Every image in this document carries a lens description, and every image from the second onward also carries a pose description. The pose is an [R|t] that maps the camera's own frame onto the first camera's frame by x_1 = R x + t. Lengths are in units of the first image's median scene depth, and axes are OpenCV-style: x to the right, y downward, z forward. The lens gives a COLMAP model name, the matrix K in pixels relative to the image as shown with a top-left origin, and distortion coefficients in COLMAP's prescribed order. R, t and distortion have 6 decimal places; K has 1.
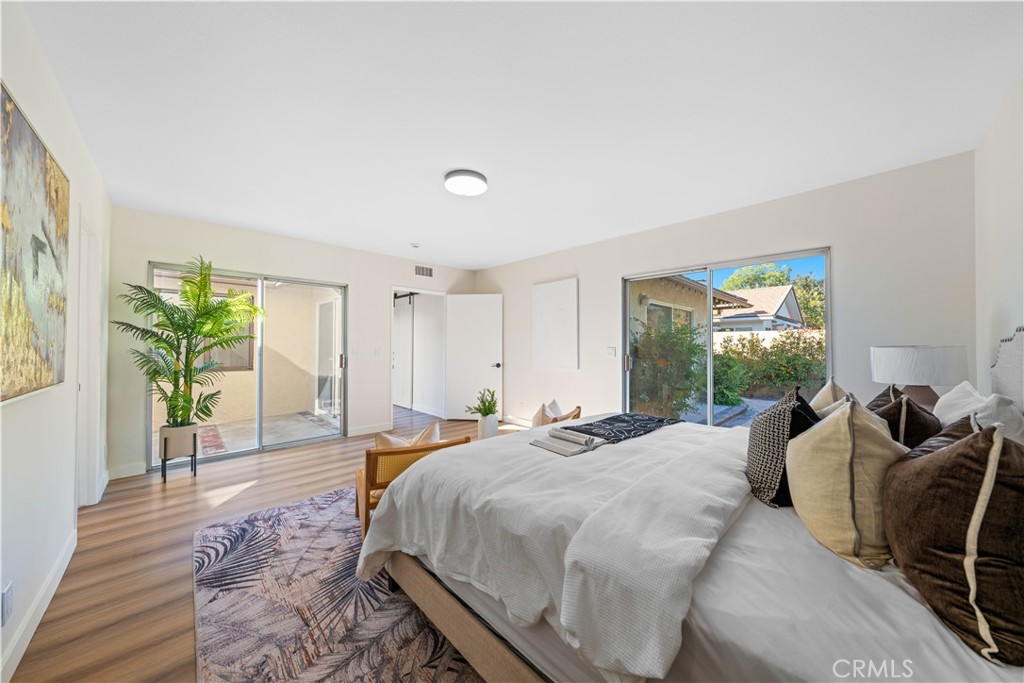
lens RADIAL K [[348.6, 0, 514.9], [0, 348.6, 341.7], [0, 0, 1]] dist [0.002033, 0.000105]
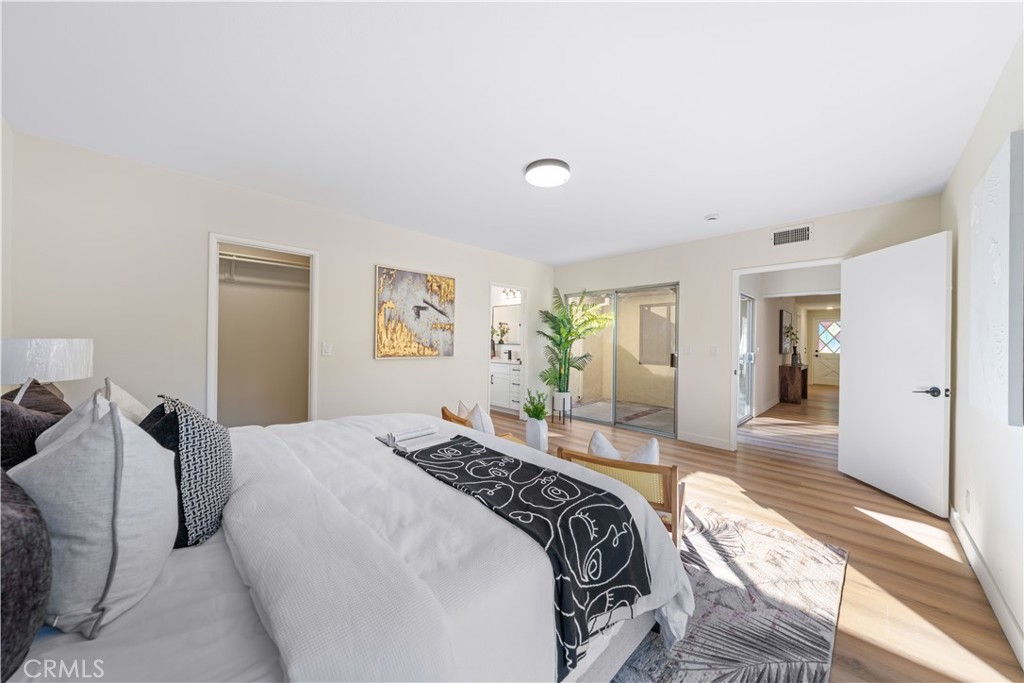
lens RADIAL K [[348.6, 0, 515.0], [0, 348.6, 342.8], [0, 0, 1]] dist [0.002033, 0.000105]
pose [[-0.001347, 0.000264, -0.999999, 0.532613], [-0.000760, 1.000000, 0.000265, 0.005840], [0.999999, 0.000760, -0.001347, 0.596416]]
